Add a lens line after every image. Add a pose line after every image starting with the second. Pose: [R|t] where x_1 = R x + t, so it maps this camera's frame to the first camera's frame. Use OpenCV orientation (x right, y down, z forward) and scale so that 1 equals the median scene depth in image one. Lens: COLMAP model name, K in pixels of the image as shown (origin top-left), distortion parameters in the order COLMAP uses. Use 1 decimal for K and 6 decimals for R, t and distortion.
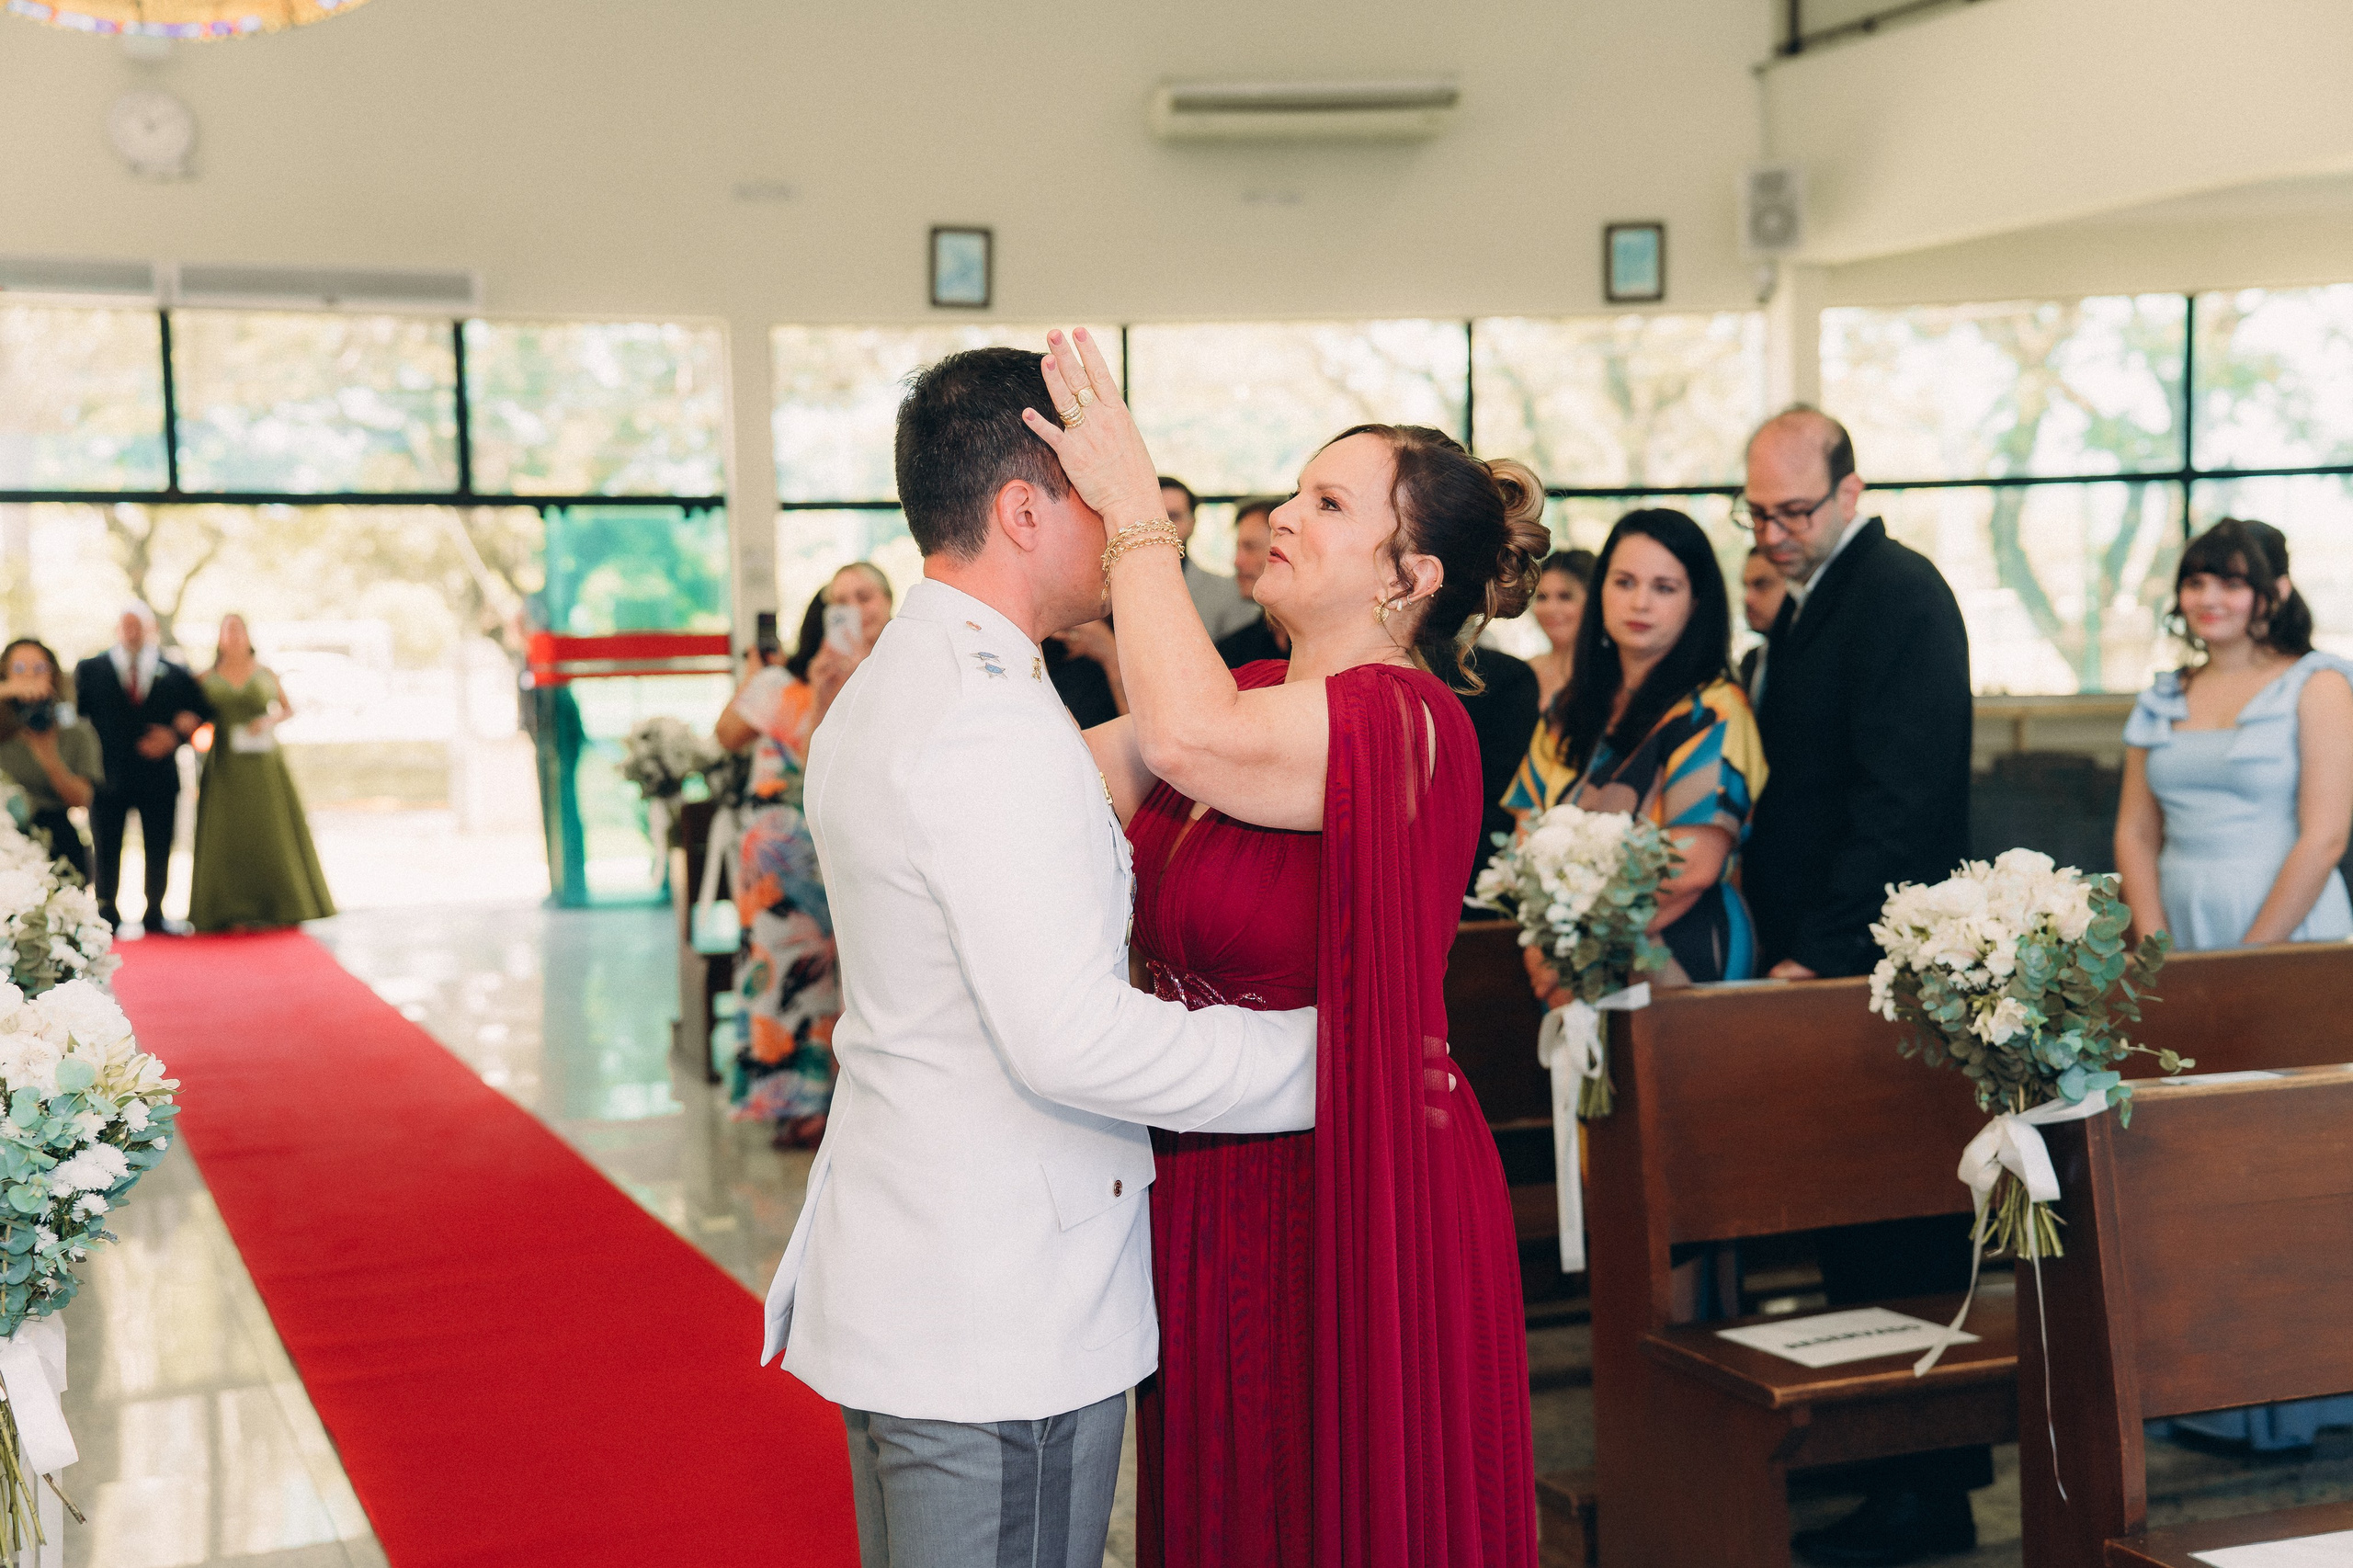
lens RADIAL K [[2858.9, 0, 1178.6], [0, 2858.9, 777.9], [0, 0, 1]] dist [0.193531, 0.000000]
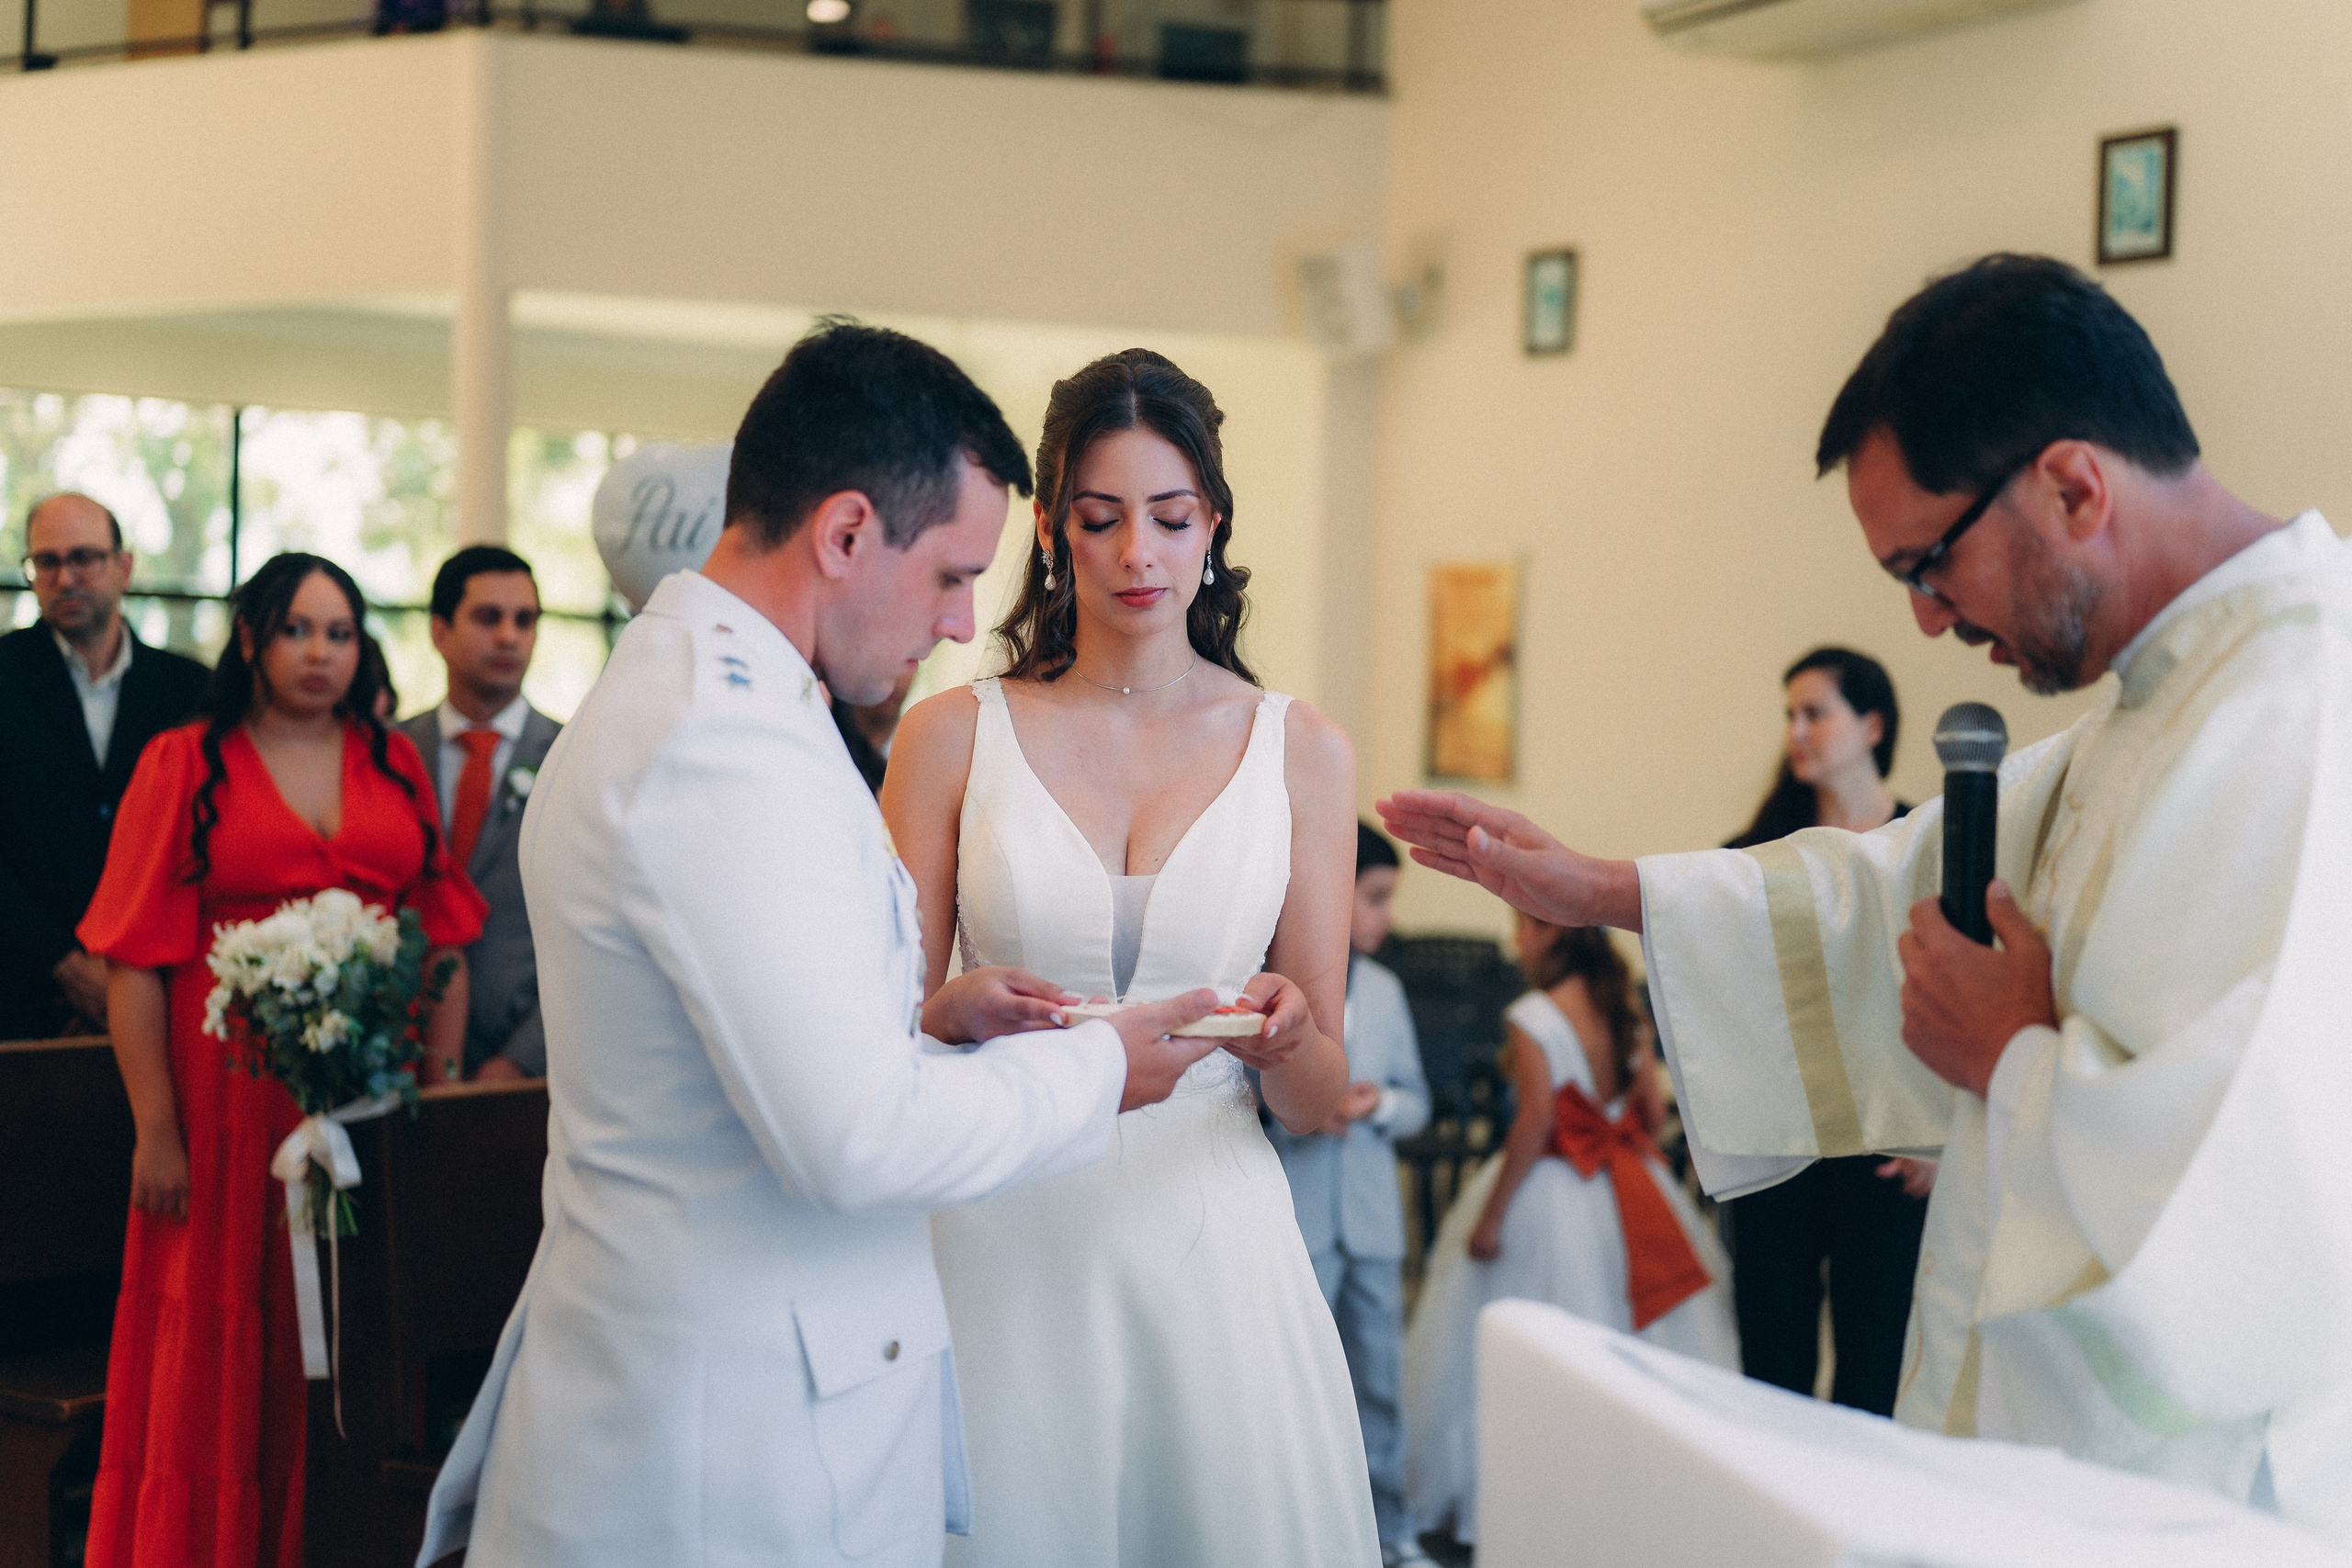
lens RADIAL K [[3512.3, 0, 1070.3], [0, 3512.3, 751.8], [0, 0, 1]] dist [0.263301, 0.000000]
pose [[0.829702, 0.039392, 0.556815, -0.214934], [-0.005941, 0.998074, -0.061756, 0.044362], [-0.558175, 0.047931, 0.828338, -0.293086]]
